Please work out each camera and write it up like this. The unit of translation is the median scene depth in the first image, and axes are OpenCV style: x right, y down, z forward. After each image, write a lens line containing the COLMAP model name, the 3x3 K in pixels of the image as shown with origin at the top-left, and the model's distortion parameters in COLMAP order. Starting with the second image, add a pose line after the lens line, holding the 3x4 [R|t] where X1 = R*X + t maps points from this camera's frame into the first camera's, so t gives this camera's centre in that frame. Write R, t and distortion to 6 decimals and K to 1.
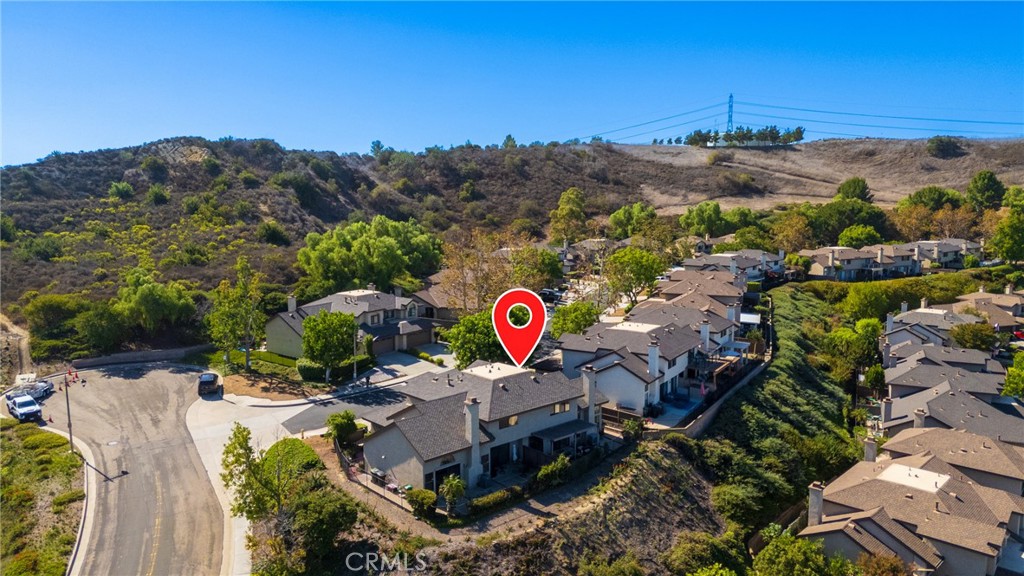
lens RADIAL K [[749.2, 0, 510.4], [0, 749.2, 288.1], [0, 0, 1]] dist [0.081112, -0.079634]
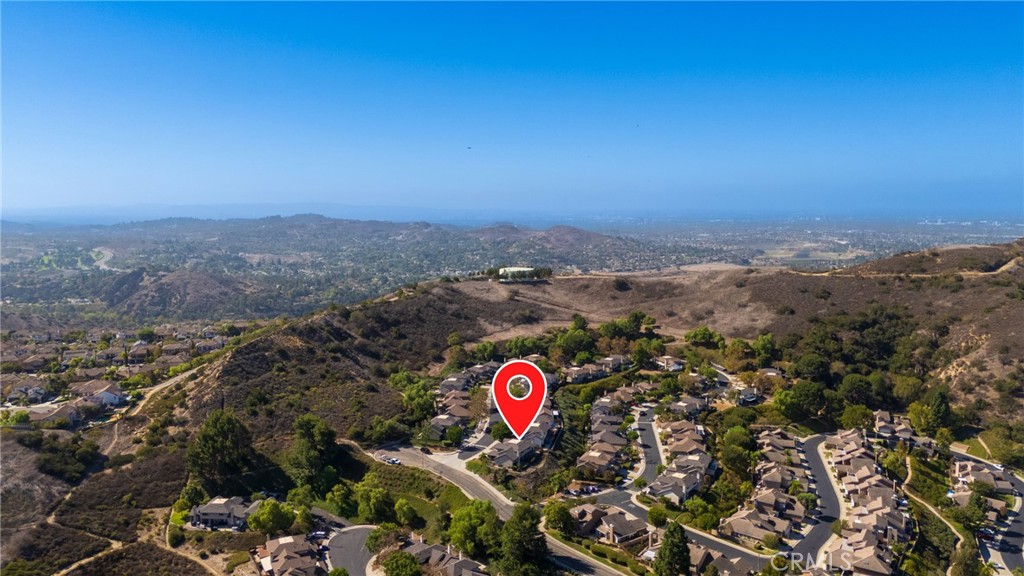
lens RADIAL K [[749.2, 0, 513.0], [0, 749.2, 288.1], [0, 0, 1]] dist [0.081112, -0.079634]
pose [[0.943662, -0.036370, 0.328906, -0.616475], [0.044198, 0.998889, -0.016352, -0.307954], [-0.327946, 0.029967, 0.944221, -1.384344]]
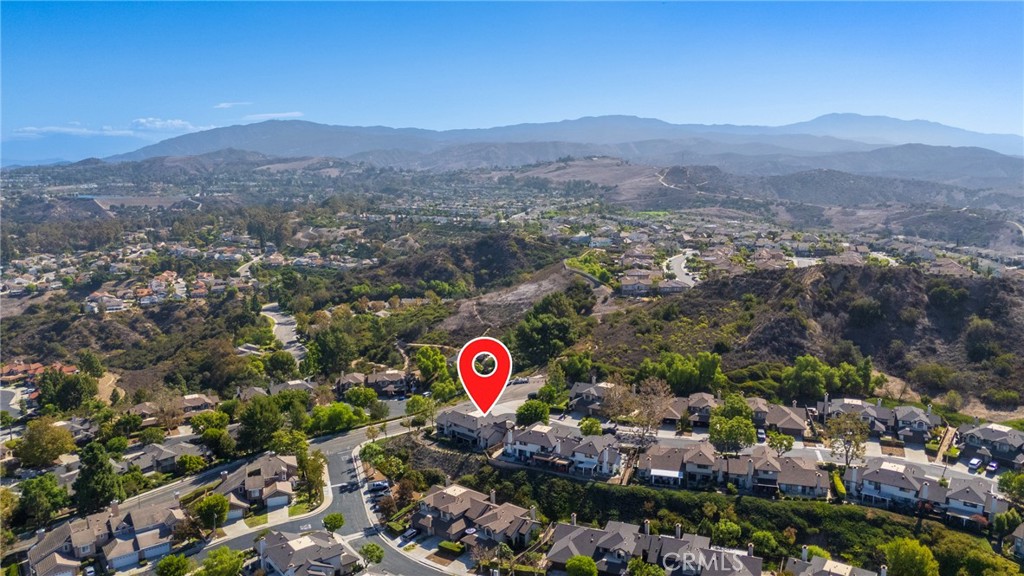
lens RADIAL K [[749.2, 0, 513.7], [0, 749.2, 292.4], [0, 0, 1]] dist [0.081112, -0.079634]
pose [[0.070393, 0.174175, -0.982196, 1.205970], [-0.129397, 0.977913, 0.164142, -0.372604], [0.989091, 0.115539, 0.091376, 0.318829]]
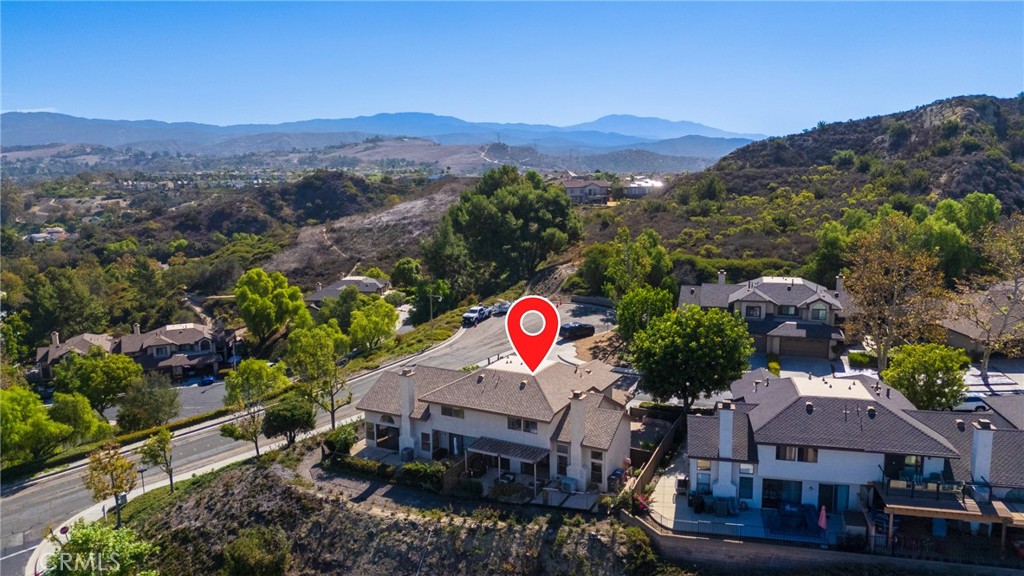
lens RADIAL K [[749.2, 0, 514.9], [0, 749.2, 288.2], [0, 0, 1]] dist [0.081112, -0.079634]
pose [[0.330059, 0.158547, -0.930550, 0.317342], [-0.117252, 0.985045, 0.126244, -0.036745], [0.936650, 0.067441, 0.343713, 0.270375]]
